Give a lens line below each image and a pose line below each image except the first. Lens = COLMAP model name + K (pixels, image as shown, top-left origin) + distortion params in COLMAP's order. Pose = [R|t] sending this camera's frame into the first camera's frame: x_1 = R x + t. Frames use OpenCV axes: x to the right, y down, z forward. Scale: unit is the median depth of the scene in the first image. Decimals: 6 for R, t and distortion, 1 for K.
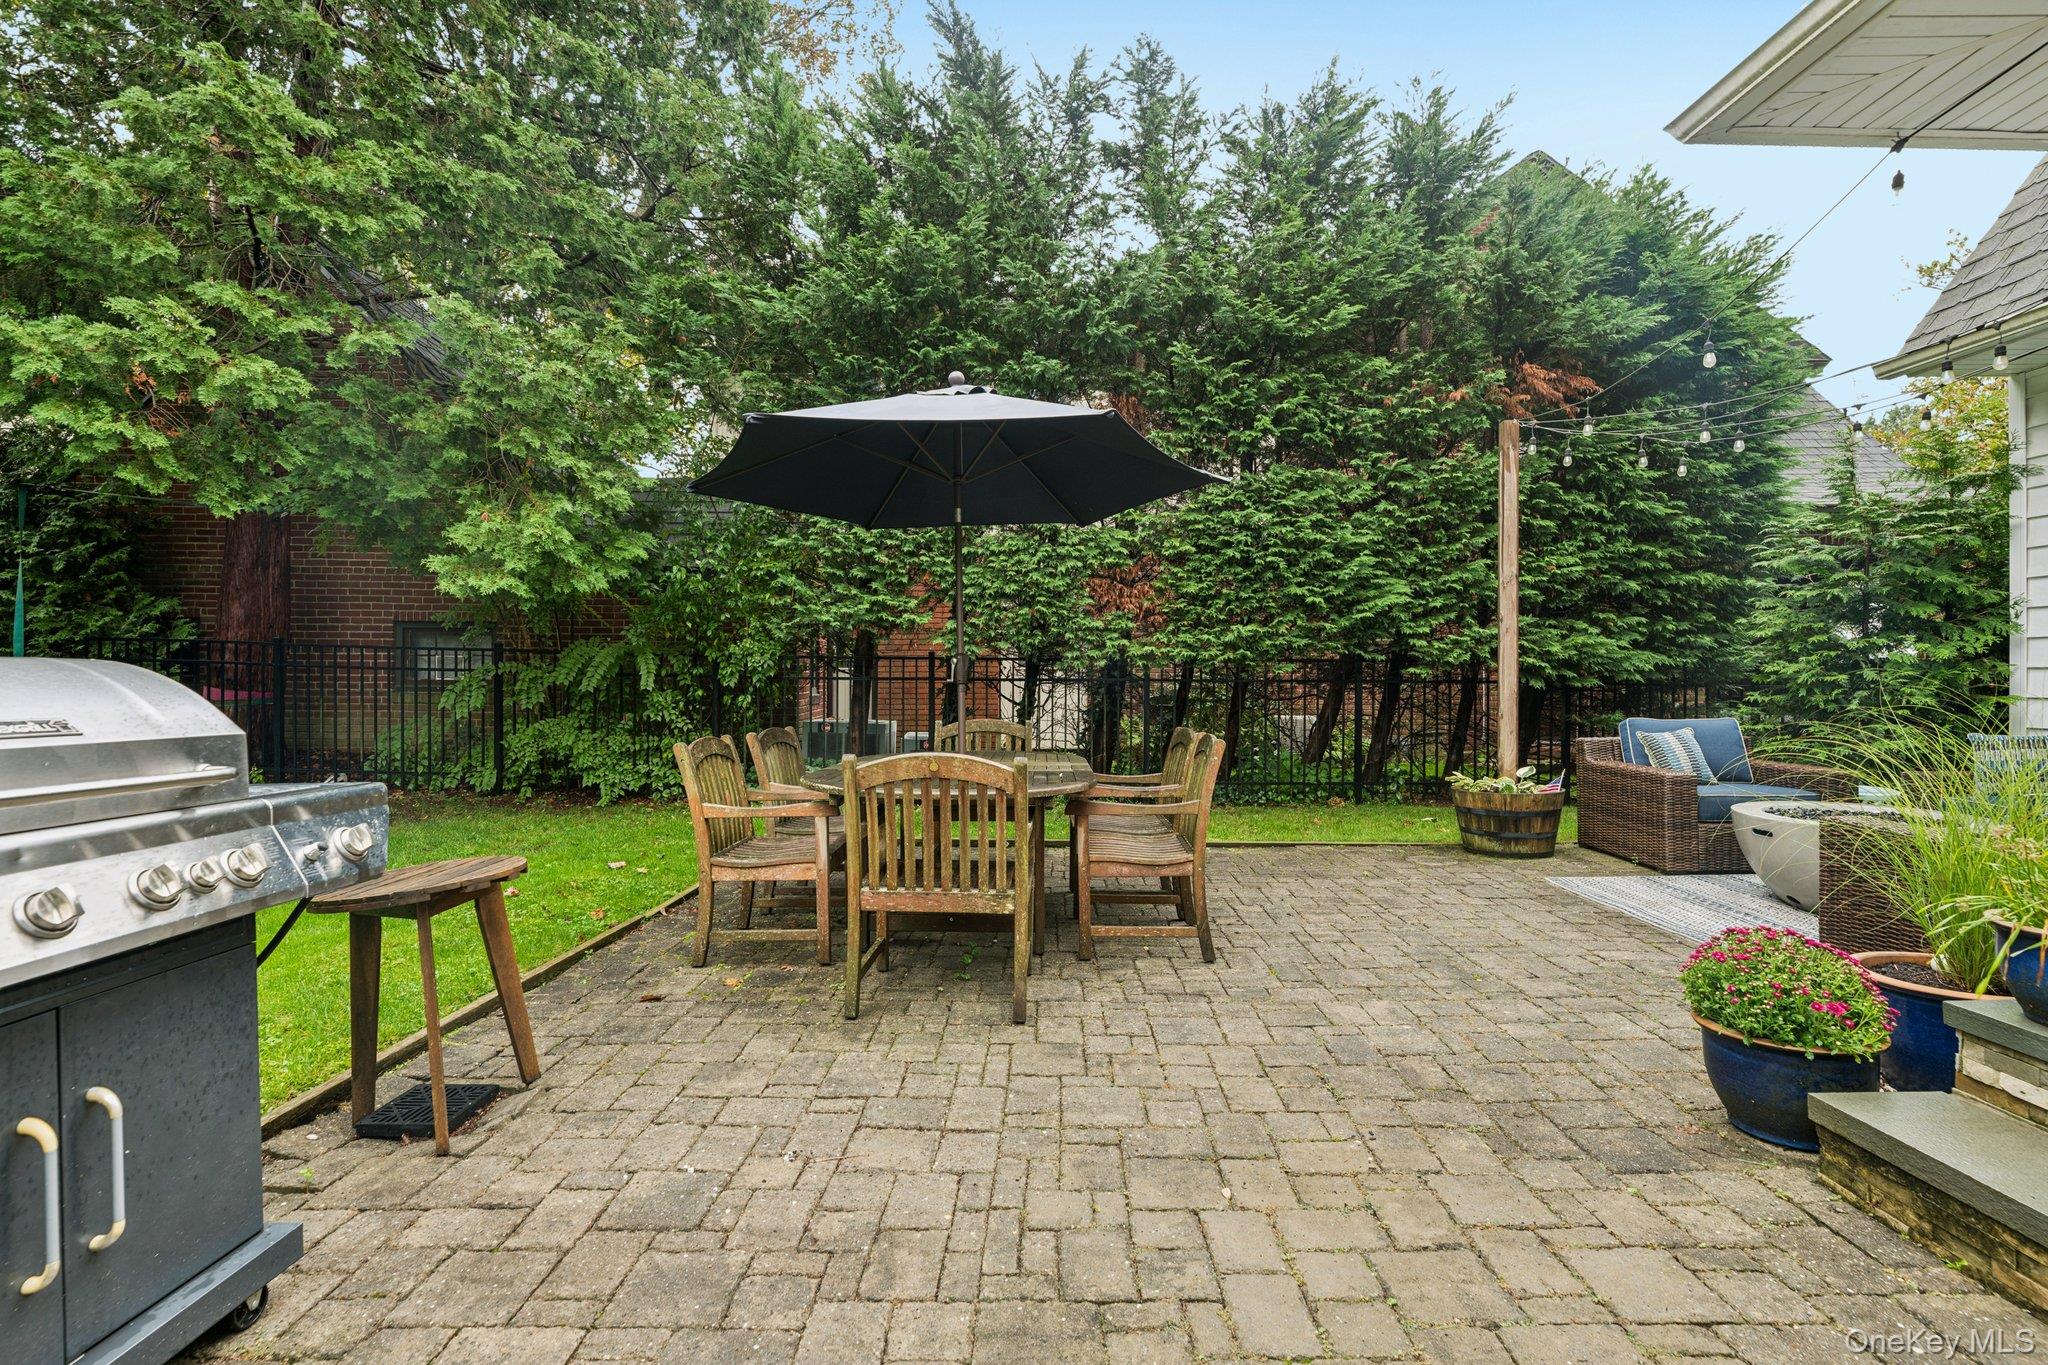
lens RADIAL K [[935.6, 0, 1028.2], [0, 935.6, 682.0], [0, 0, 1]] dist [-0.002974, -0.002917]
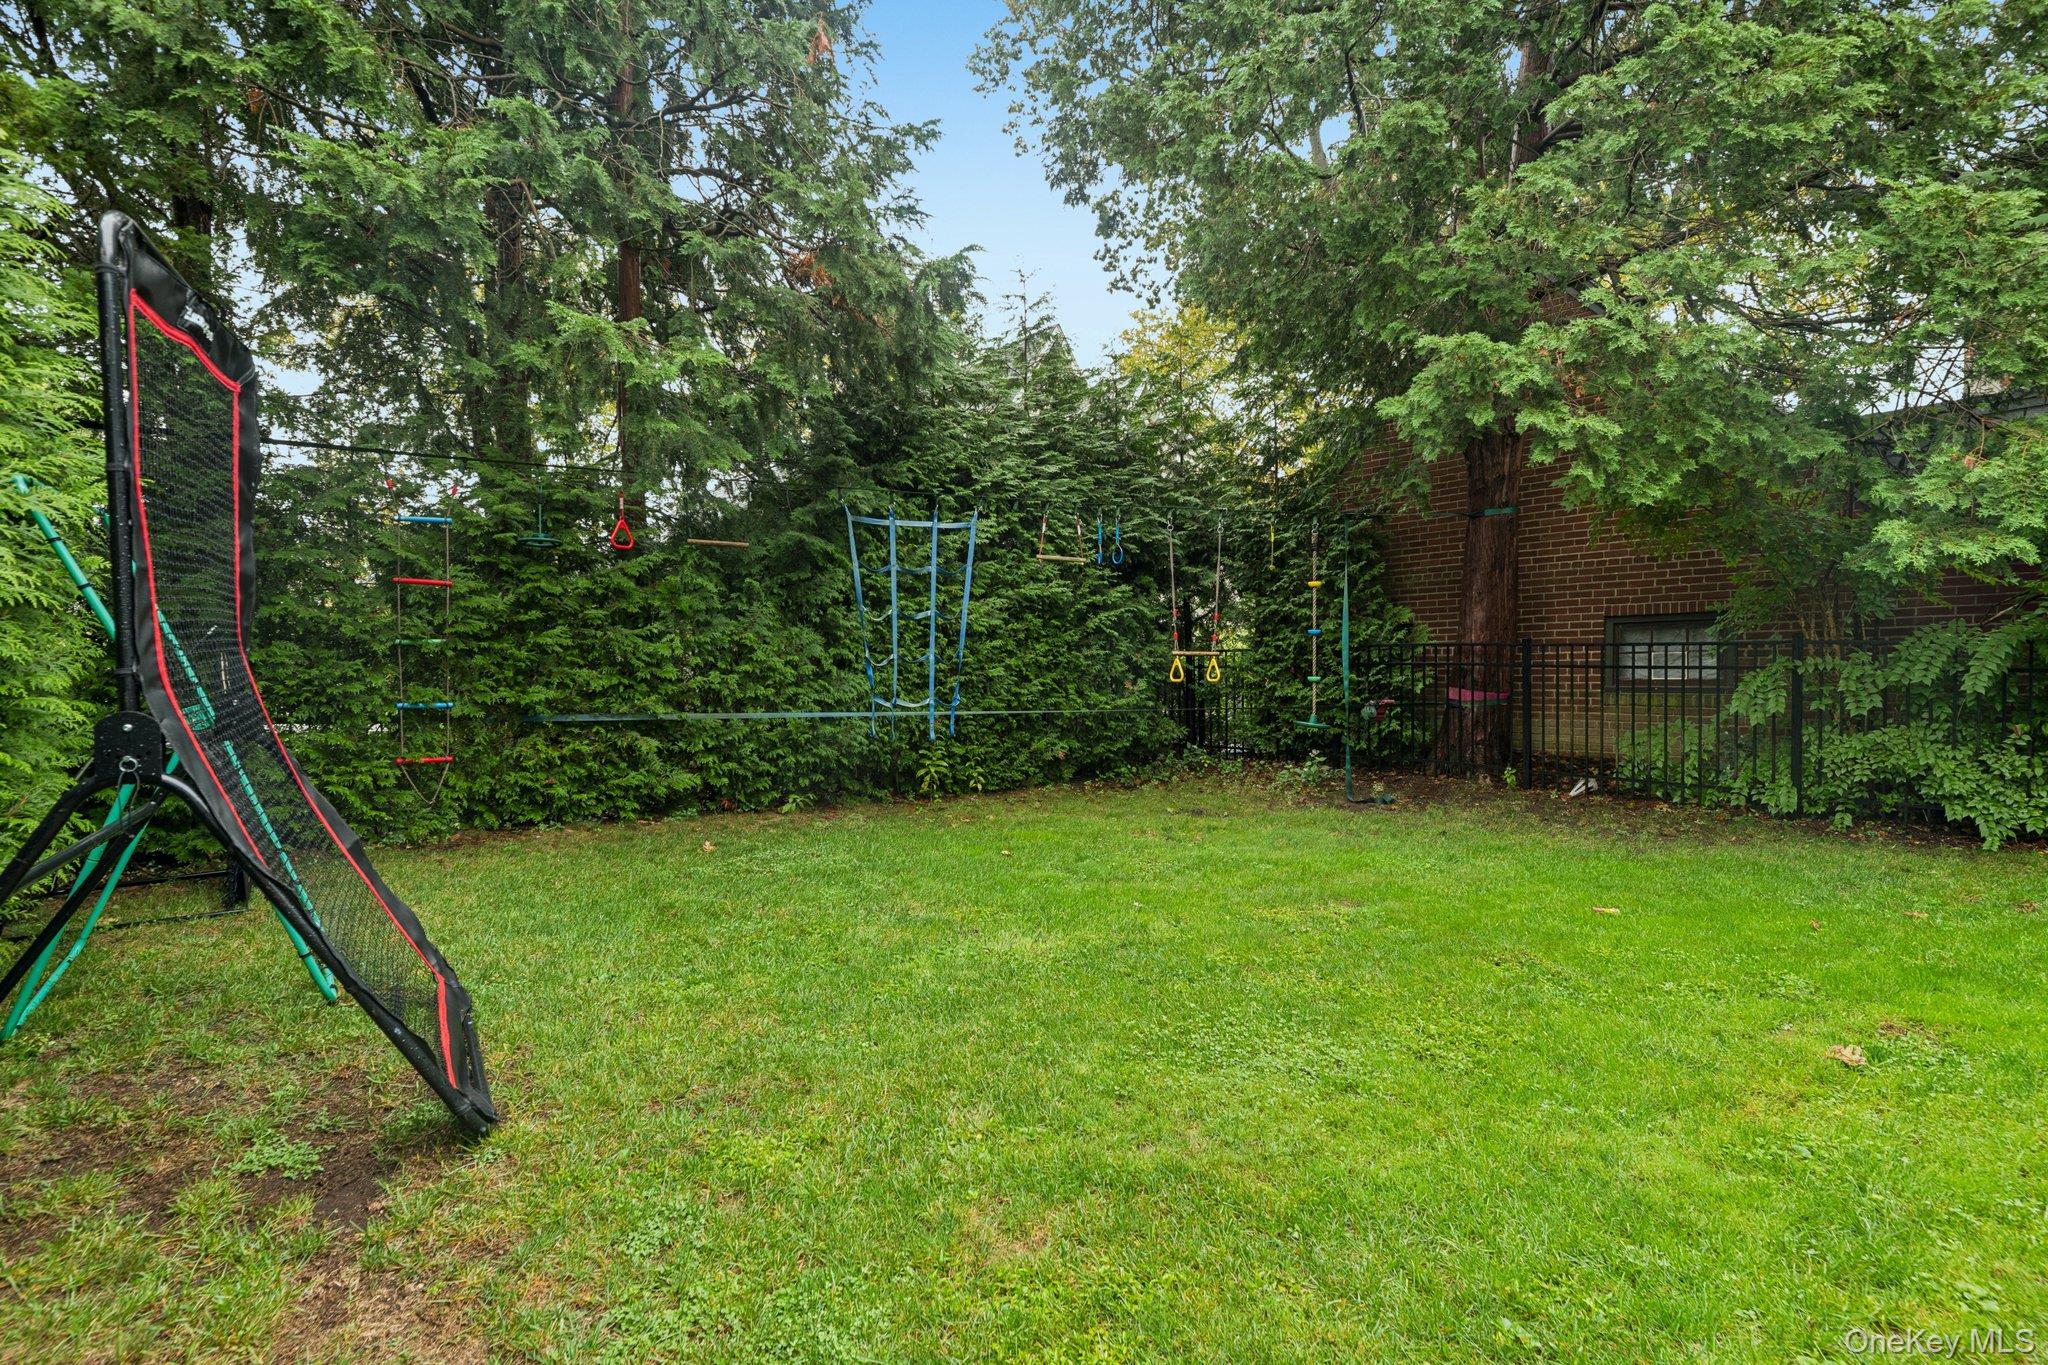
lens RADIAL K [[991.8, 0, 1016.0], [0, 991.8, 712.1], [0, 0, 1]] dist [-0.007271, 0.001894]
pose [[0.602223, 0.019101, -0.798099, -0.433582], [0.004883, 0.999607, 0.027608, -0.000260], [0.798313, -0.020523, 0.601893, -0.103238]]
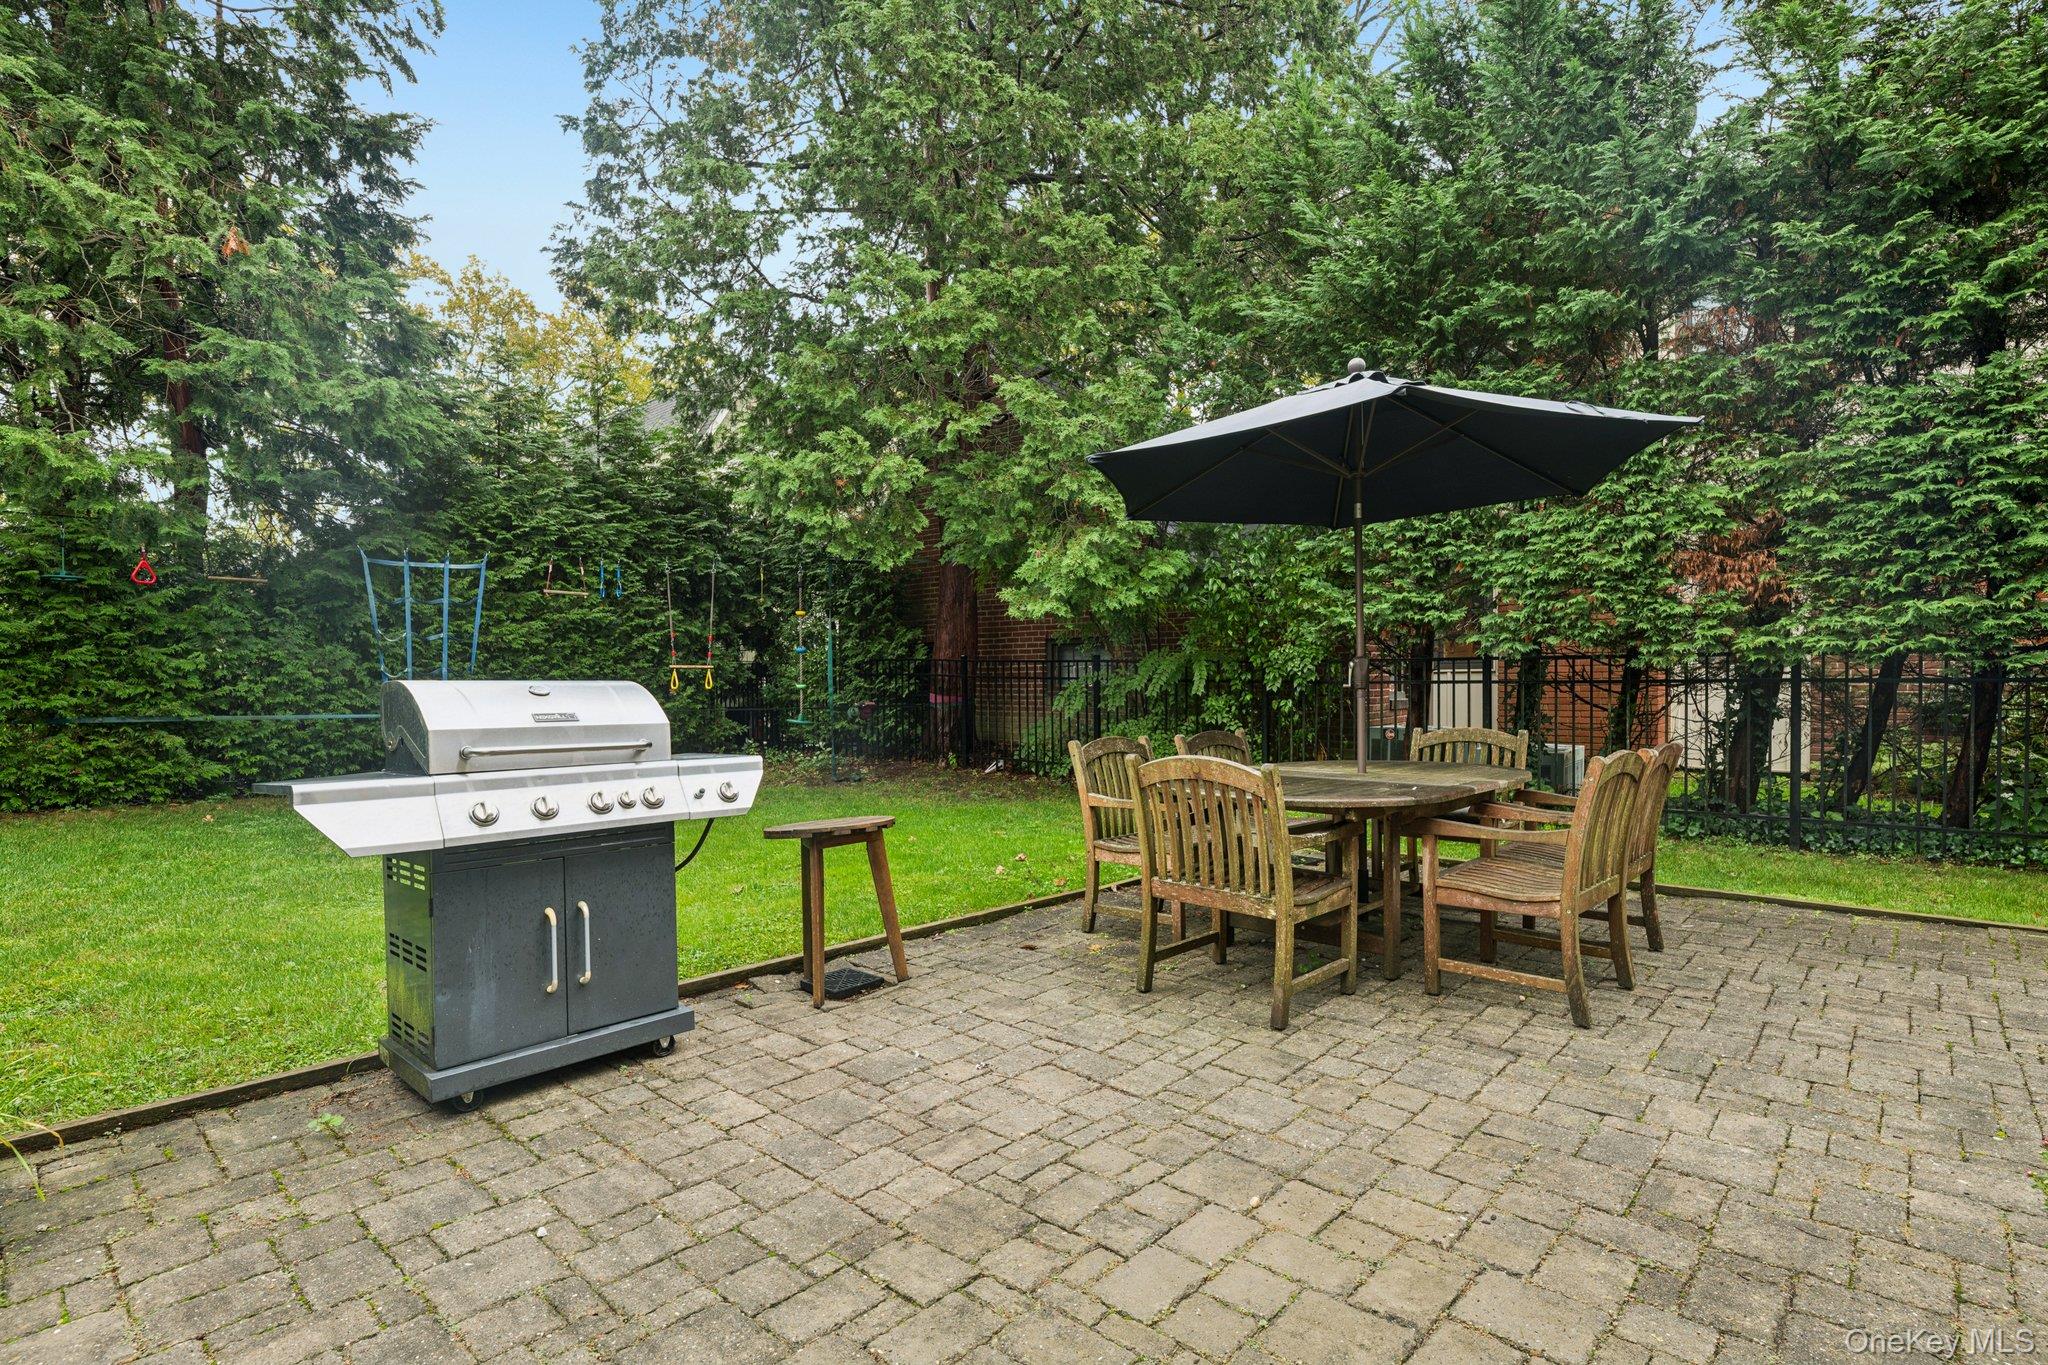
lens RADIAL K [[991.8, 0, 1030.1], [0, 991.8, 707.9], [0, 0, 1]] dist [-0.007271, 0.001894]
pose [[0.742585, 0.008327, -0.669700, 0.301162], [0.006944, 0.999773, 0.020130, -0.000784], [0.669716, -0.019599, 0.742359, 0.027021]]
